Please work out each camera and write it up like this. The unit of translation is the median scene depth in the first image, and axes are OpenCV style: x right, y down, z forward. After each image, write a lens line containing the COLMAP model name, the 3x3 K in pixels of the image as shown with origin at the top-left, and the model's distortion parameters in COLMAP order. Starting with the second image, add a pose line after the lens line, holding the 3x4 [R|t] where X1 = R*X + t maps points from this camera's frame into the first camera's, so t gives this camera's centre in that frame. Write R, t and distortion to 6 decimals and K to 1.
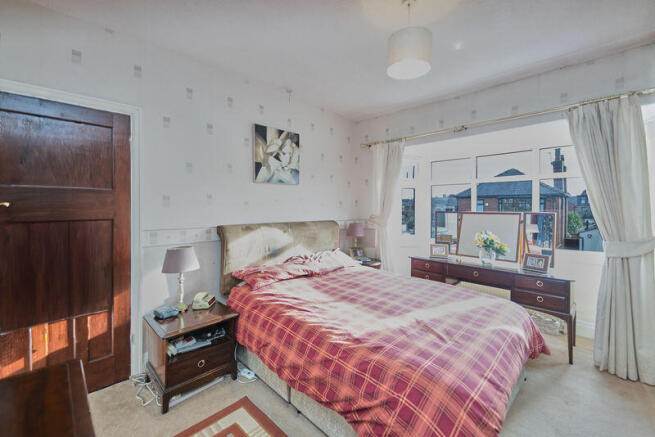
lens RADIAL K [[270.7, 0, 329.3], [0, 270.7, 206.9], [0, 0, 1]] dist [-0.000514, -0.000017]
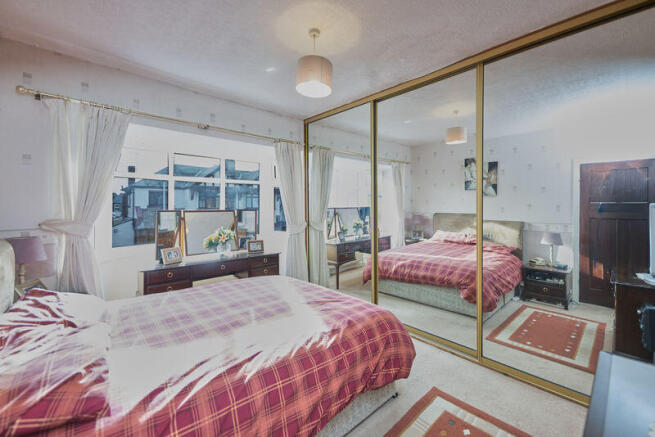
lens RADIAL K [[270.7, 0, 329.3], [0, 270.7, 206.9], [0, 0, 1]] dist [-0.000514, -0.000017]
pose [[0.050259, -0.007992, 0.998704, -0.712503], [-0.000313, 0.999968, 0.008018, -0.004745], [-0.998736, -0.000716, 0.050255, 0.713873]]
